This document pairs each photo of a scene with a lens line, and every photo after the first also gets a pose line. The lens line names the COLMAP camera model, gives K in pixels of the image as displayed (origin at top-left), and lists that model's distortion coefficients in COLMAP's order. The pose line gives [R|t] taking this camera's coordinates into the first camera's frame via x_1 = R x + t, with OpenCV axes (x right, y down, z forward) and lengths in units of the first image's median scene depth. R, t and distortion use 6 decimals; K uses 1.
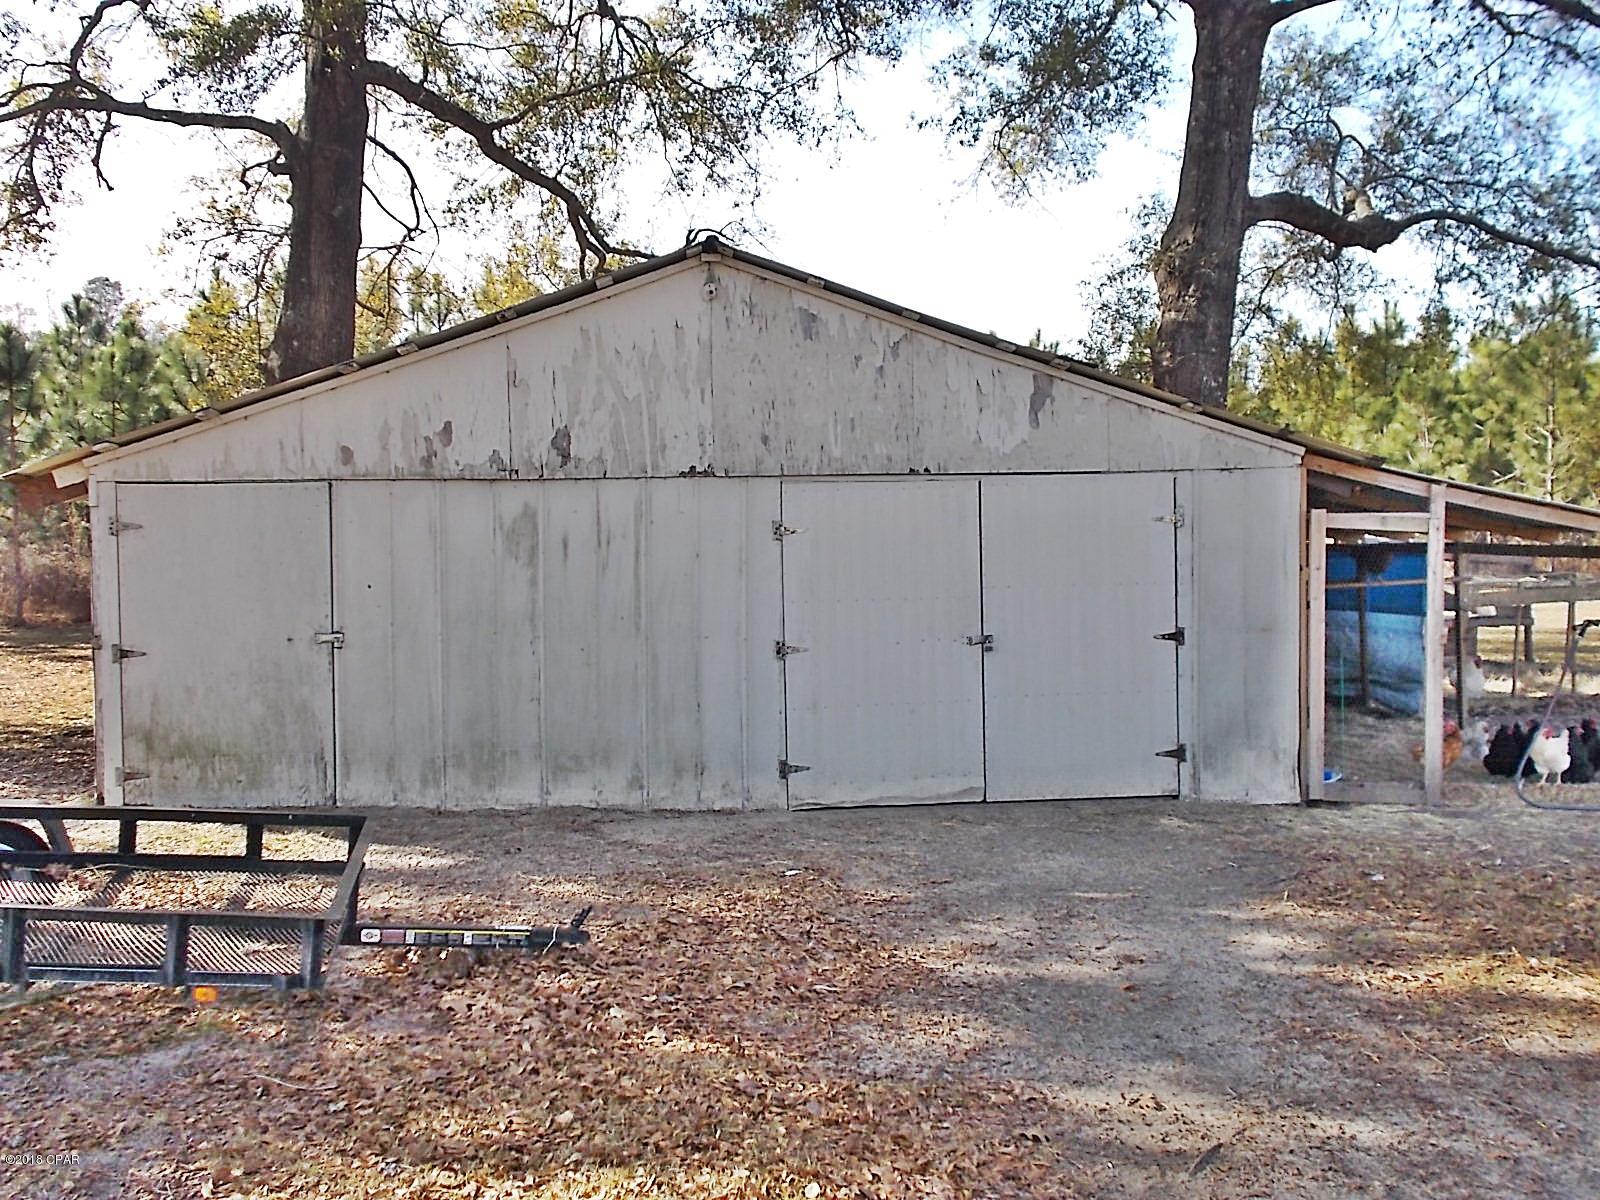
lens RADIAL K [[1575.0, 0, 800.0], [0, 1575.0, 599.4], [0, 0, 1]] dist [0.064221, 0.000000]
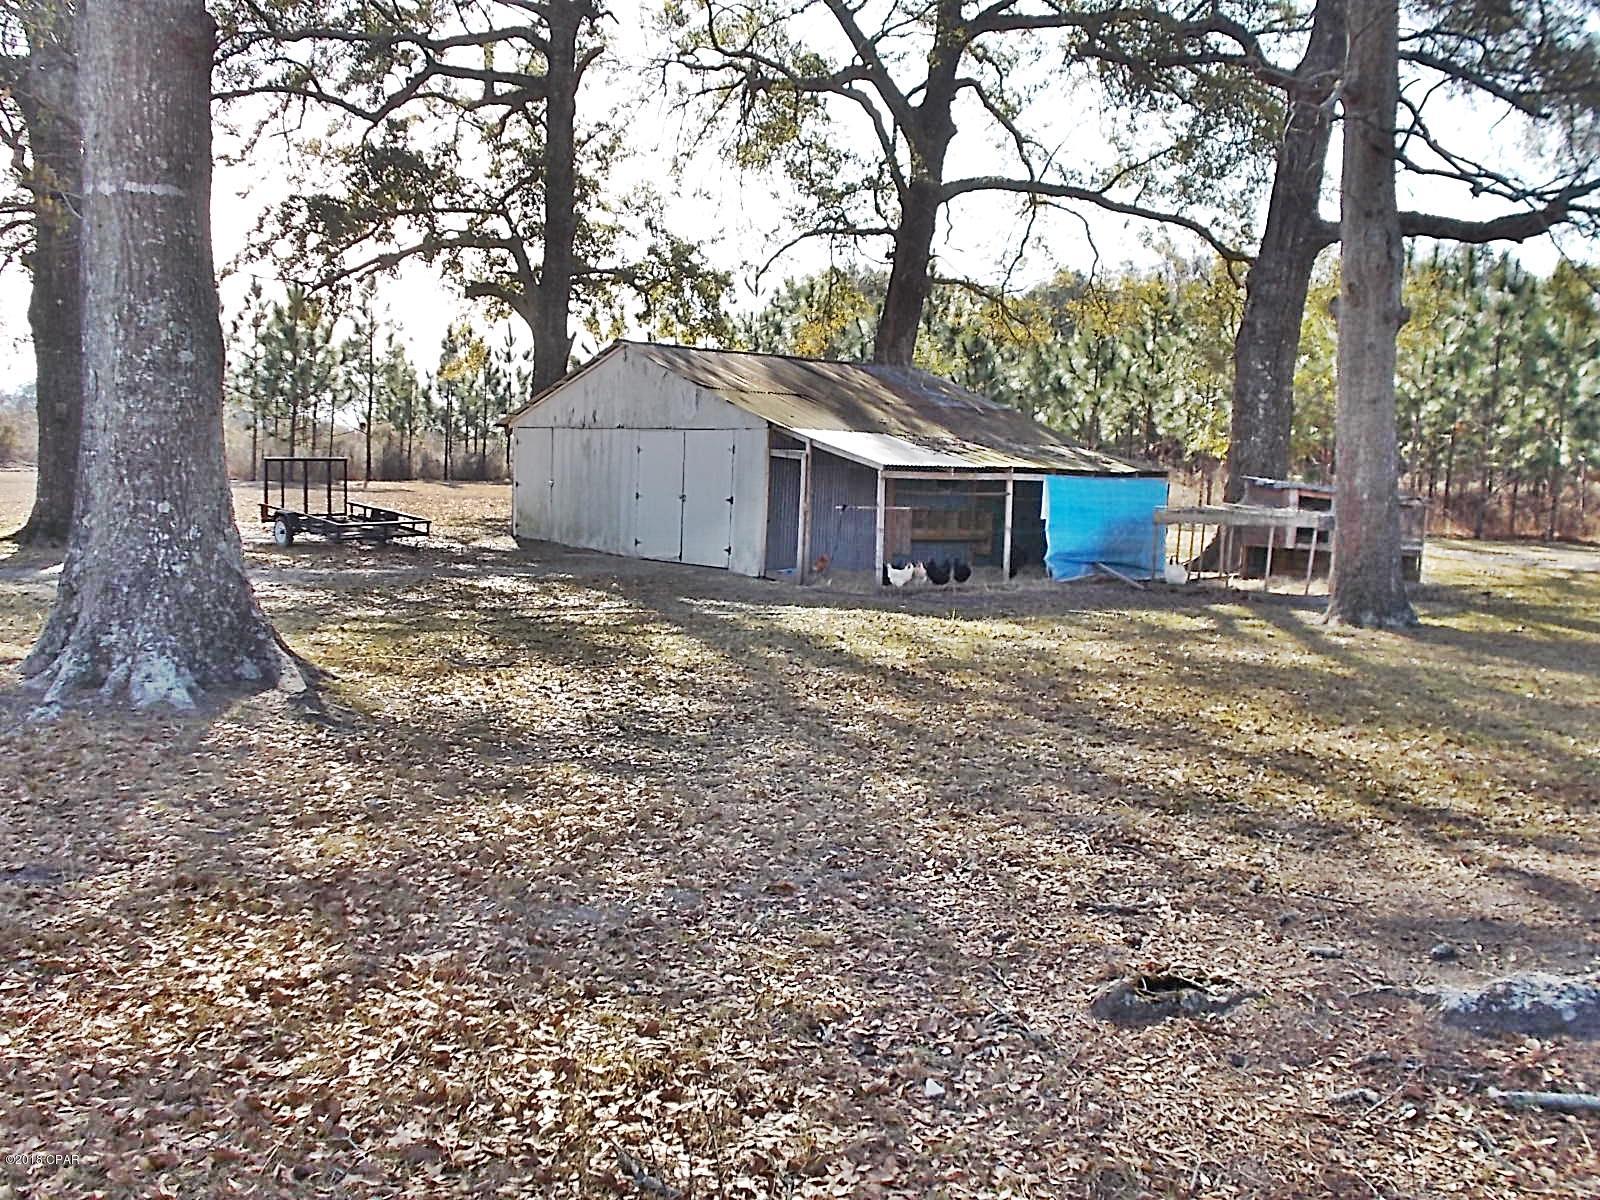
lens RADIAL K [[1575.0, 0, 800.0], [0, 1575.0, 599.3], [0, 0, 1]] dist [0.064221, 0.000000]
pose [[0.533950, 0.107883, -0.838605, 2.394987], [-0.075290, 0.993953, 0.079930, -0.026591], [0.842157, 0.020460, 0.538844, -0.179760]]
